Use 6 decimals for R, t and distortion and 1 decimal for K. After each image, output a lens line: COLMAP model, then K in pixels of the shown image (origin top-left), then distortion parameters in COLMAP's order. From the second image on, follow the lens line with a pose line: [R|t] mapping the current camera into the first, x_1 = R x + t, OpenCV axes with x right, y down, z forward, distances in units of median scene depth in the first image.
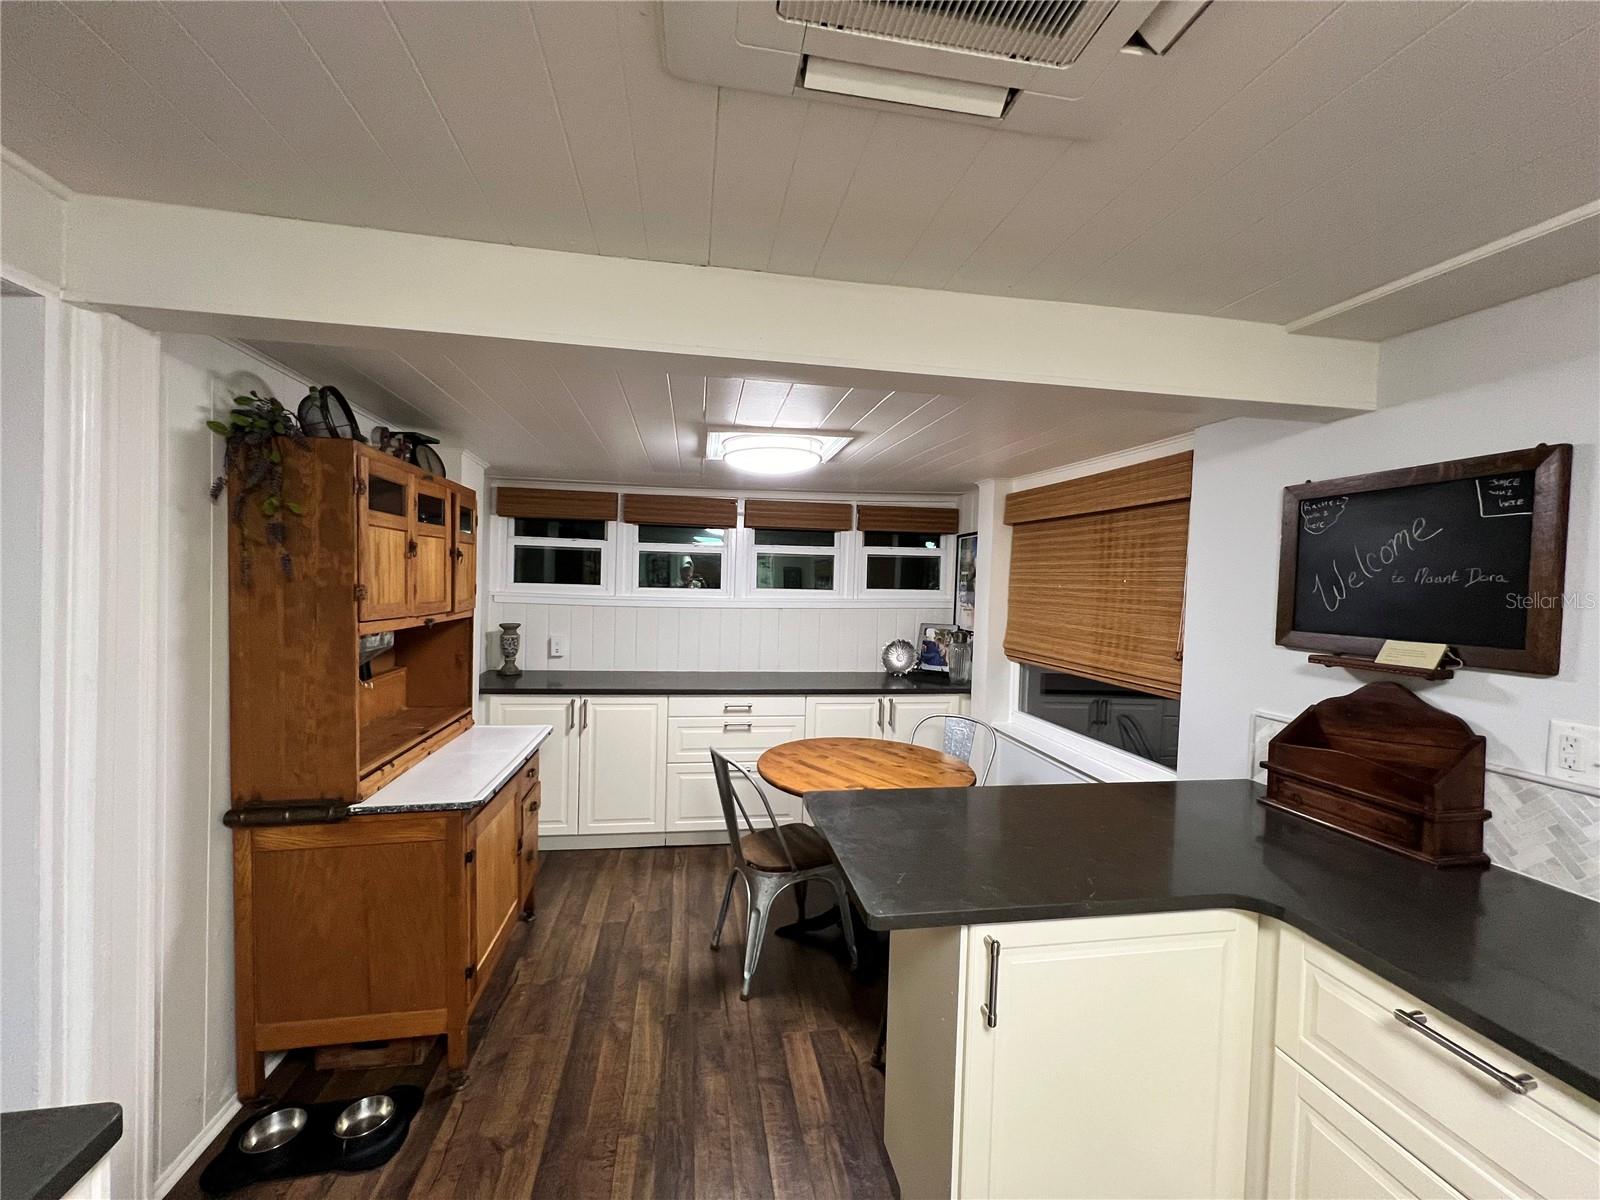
lens RADIAL K [[636.5, 0, 796.6], [0, 636.5, 603.3], [0, 0, 1]] dist [-0.000313, -0.000438]
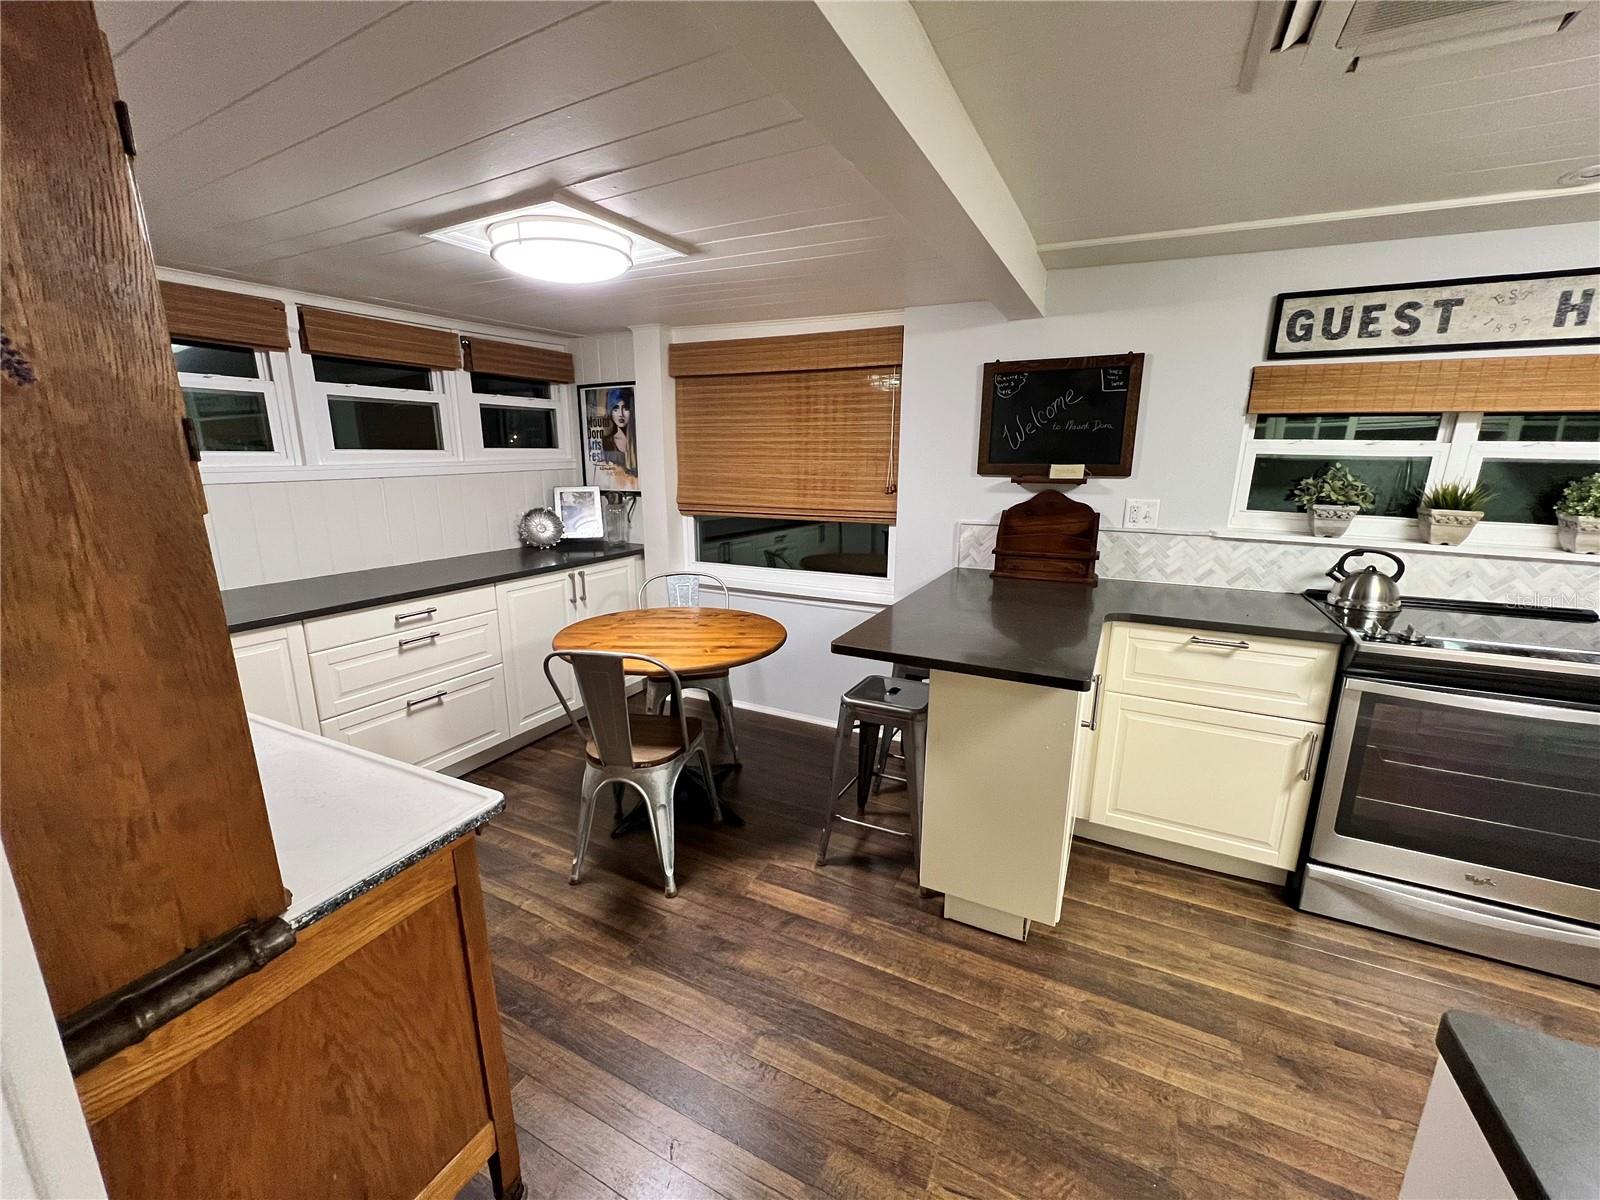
lens RADIAL K [[636.5, 0, 798.8], [0, 636.5, 602.3], [0, 0, 1]] dist [-0.000313, -0.000438]
pose [[0.600634, -0.202529, 0.773447, -0.512325], [0.040121, 0.973801, 0.223836, 0.005093], [-0.798517, -0.103412, 0.593024, 0.297103]]
